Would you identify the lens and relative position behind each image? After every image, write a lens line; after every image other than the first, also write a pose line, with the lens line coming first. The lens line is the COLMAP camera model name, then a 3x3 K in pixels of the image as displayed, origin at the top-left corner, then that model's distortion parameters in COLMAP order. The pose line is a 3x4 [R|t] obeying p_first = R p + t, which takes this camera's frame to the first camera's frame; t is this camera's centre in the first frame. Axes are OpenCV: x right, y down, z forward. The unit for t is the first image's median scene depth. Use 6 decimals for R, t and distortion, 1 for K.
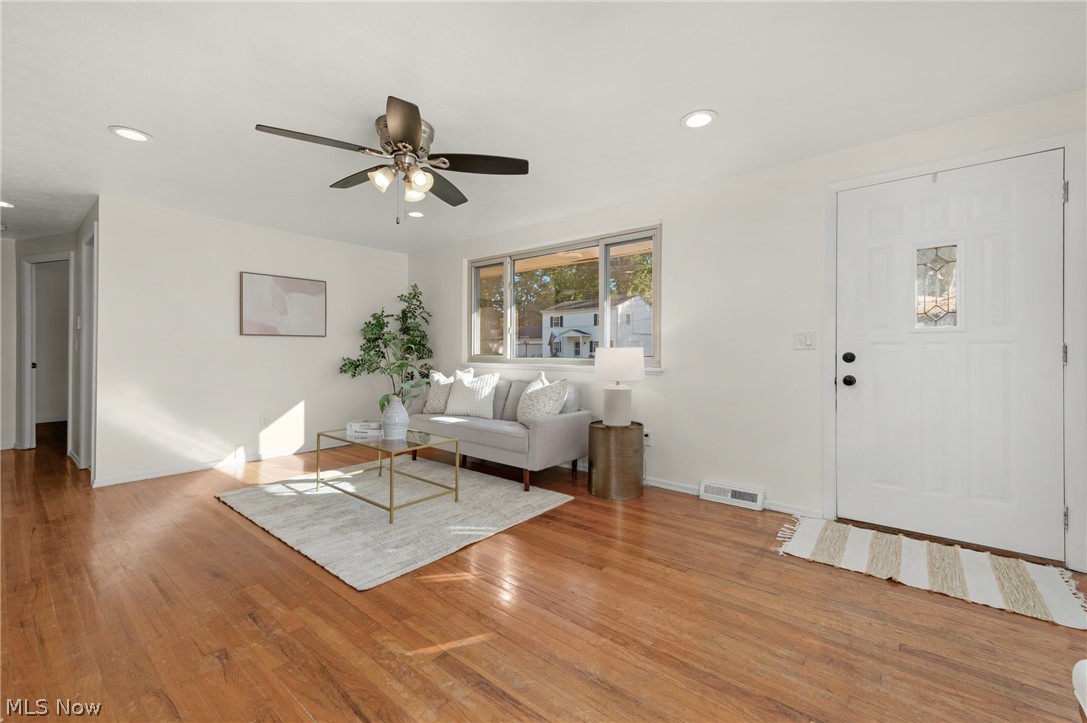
lens RADIAL K [[431.4, 0, 544.4], [0, 431.4, 350.1], [0, 0, 1]] dist [0.006824, -0.000494]
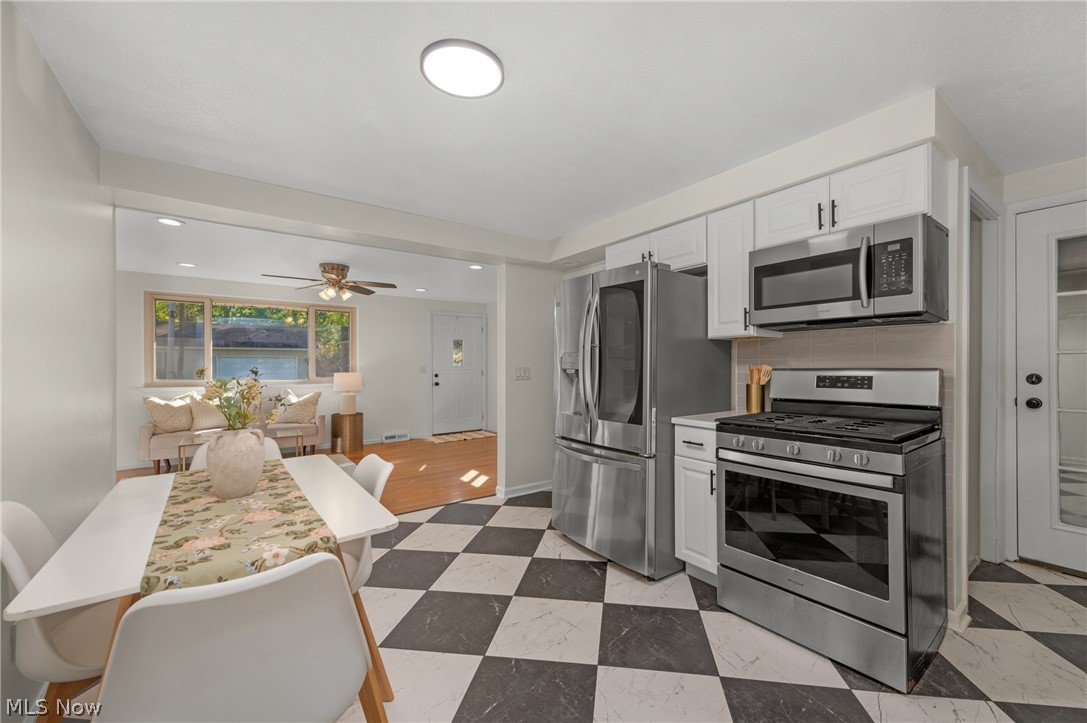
lens RADIAL K [[431.4, 0, 549.3], [0, 431.4, 372.7], [0, 0, 1]] dist [0.006824, -0.000494]
pose [[0.257959, -0.018673, 0.965975, -1.765419], [0.003574, 0.999825, 0.018373, -0.048335], [-0.966149, -0.001287, 0.257981, -0.403894]]
